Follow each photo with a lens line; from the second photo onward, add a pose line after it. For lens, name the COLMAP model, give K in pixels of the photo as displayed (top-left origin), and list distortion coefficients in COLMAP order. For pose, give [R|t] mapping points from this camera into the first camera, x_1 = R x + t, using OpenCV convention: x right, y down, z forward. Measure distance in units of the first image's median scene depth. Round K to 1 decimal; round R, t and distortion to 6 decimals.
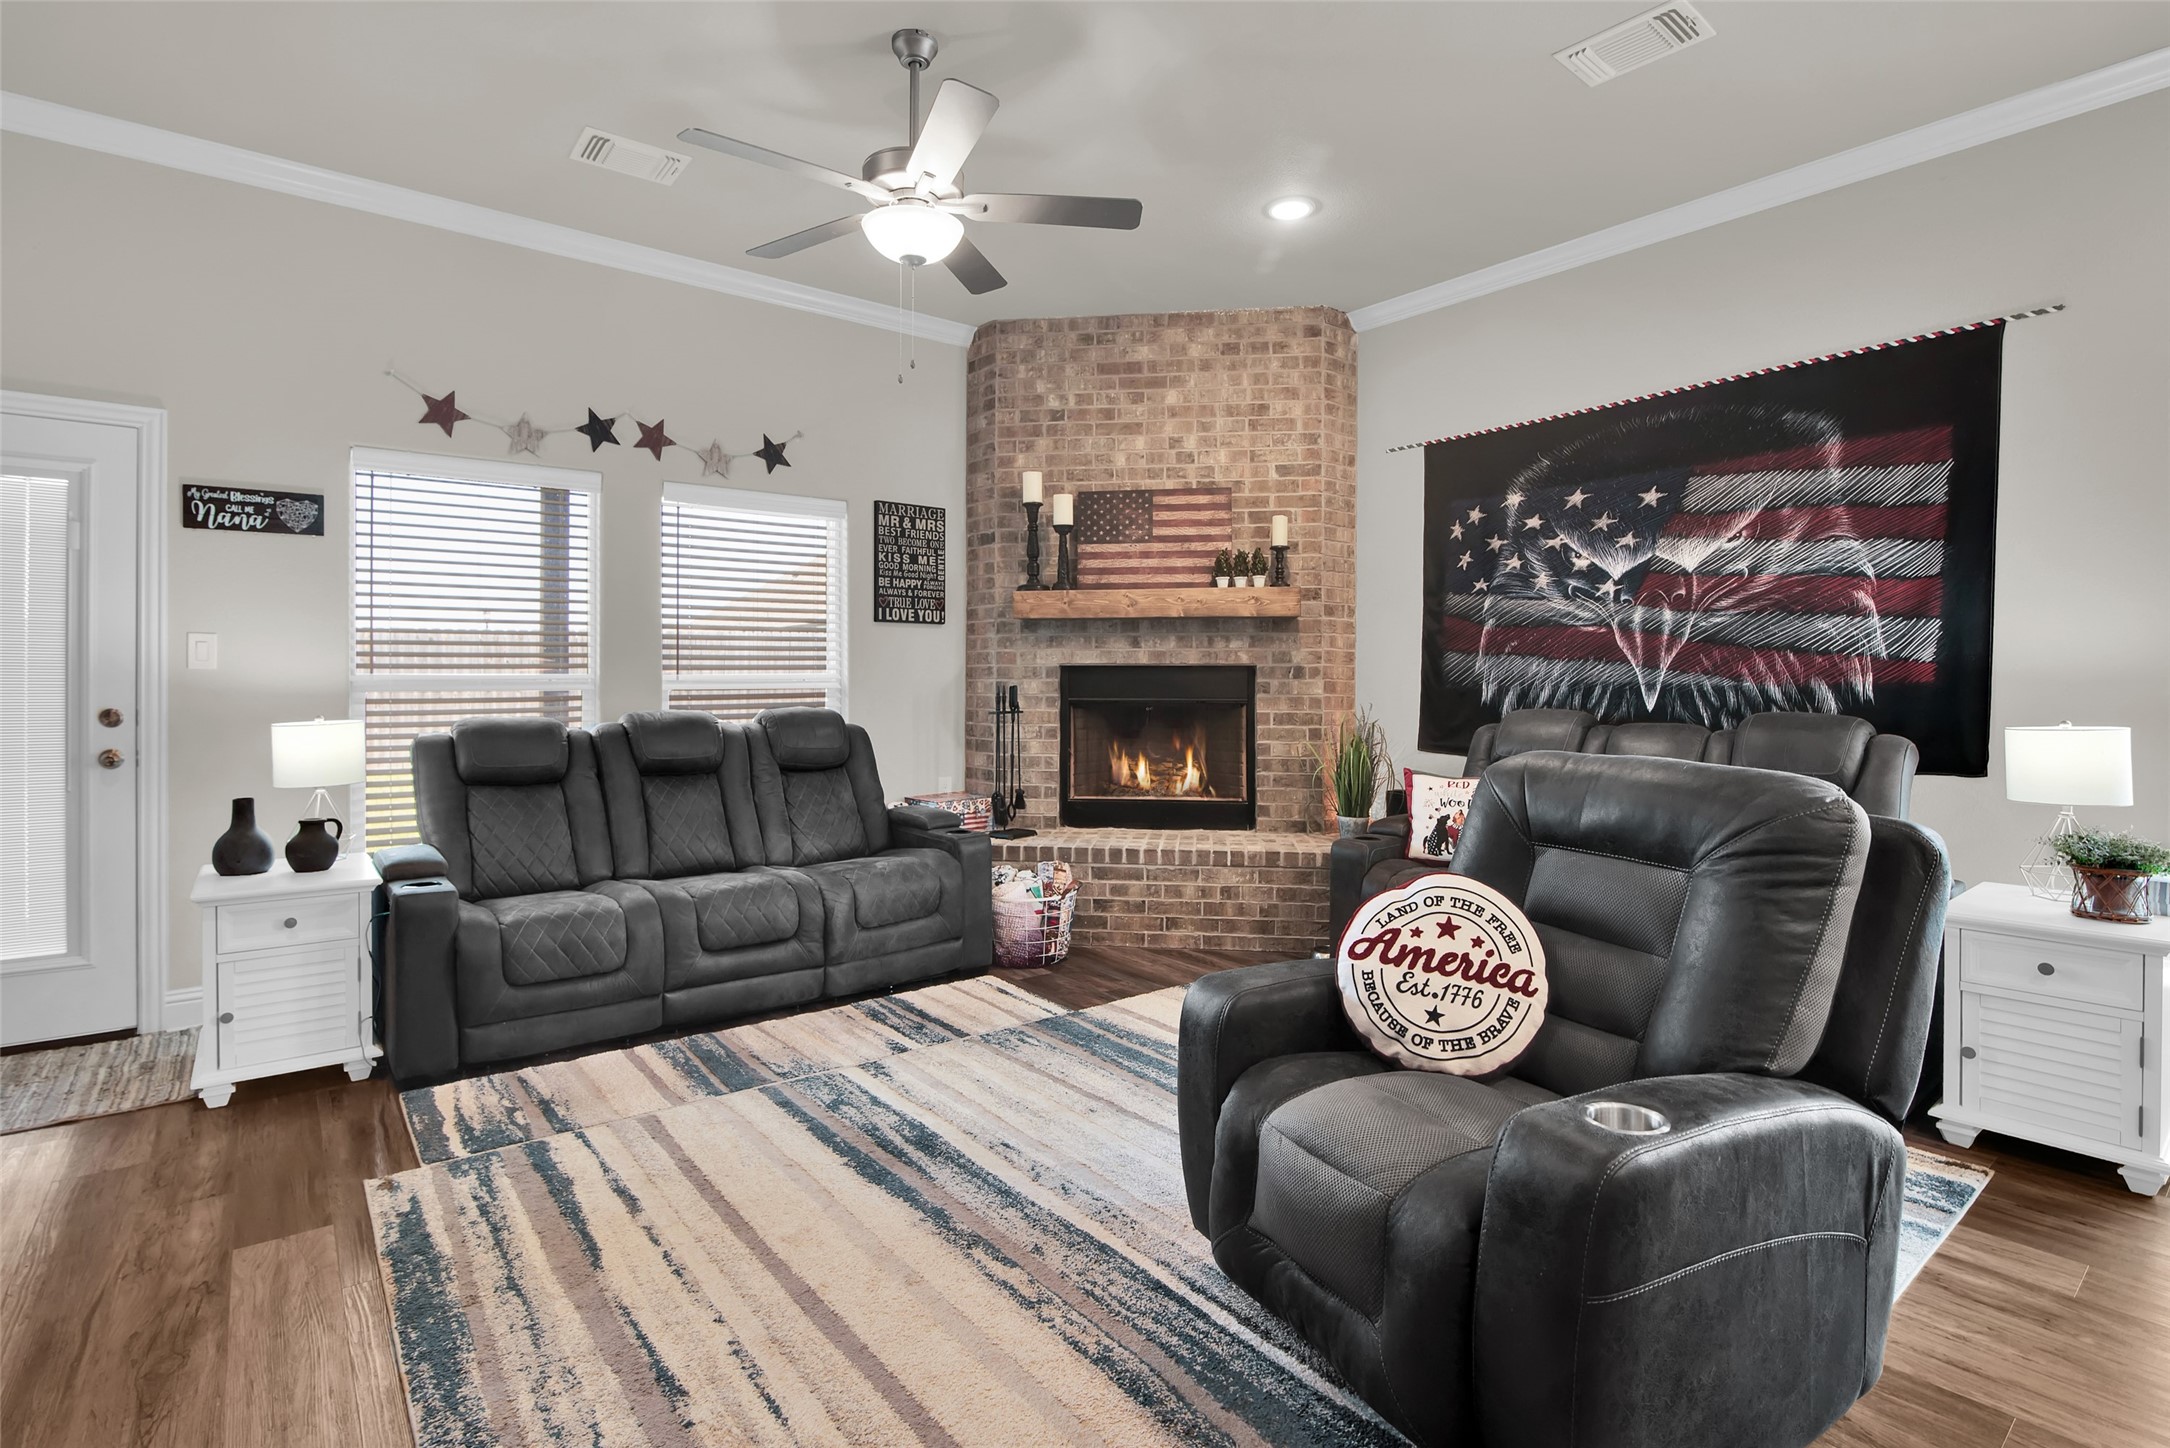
lens RADIAL K [[1035.7, 0, 1071.1], [0, 1035.7, 681.0], [0, 0, 1]] dist [-0.016011, -0.002709]
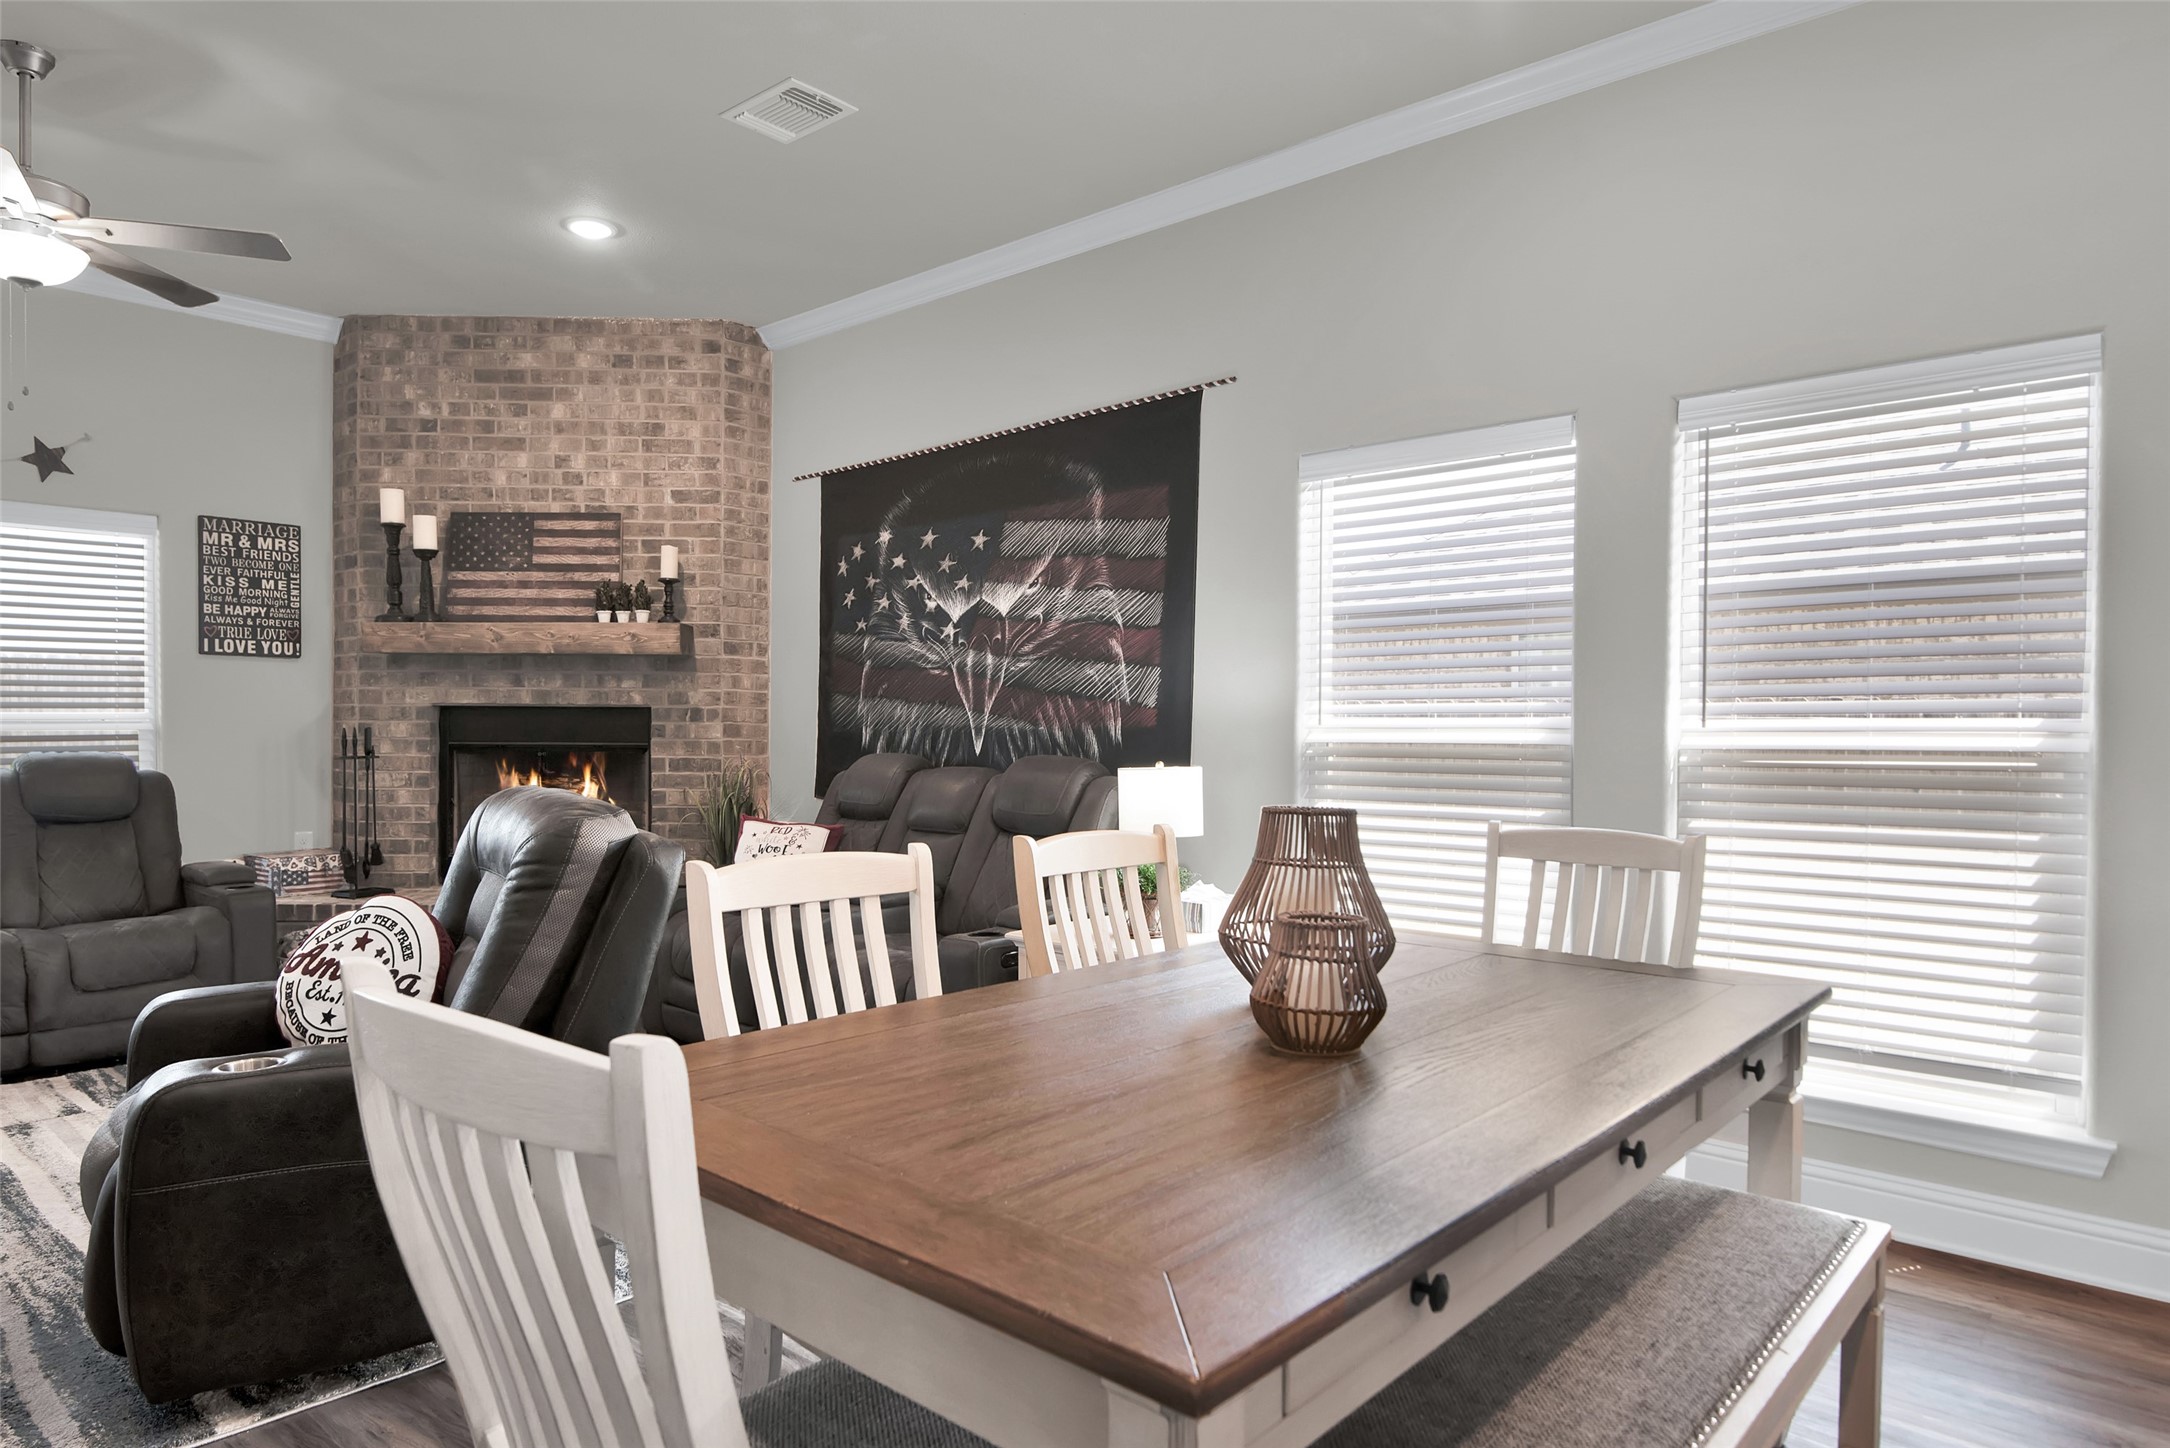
lens RADIAL K [[1297.2, 0, 1070.1], [0, 1297.2, 744.1], [0, 0, 1]] dist [-0.008395, -0.002194]
pose [[0.985073, 0.001632, 0.172127, 0.451313], [-0.004037, 0.999899, 0.013625, 0.001050], [-0.172088, -0.014116, 0.984980, -0.264425]]
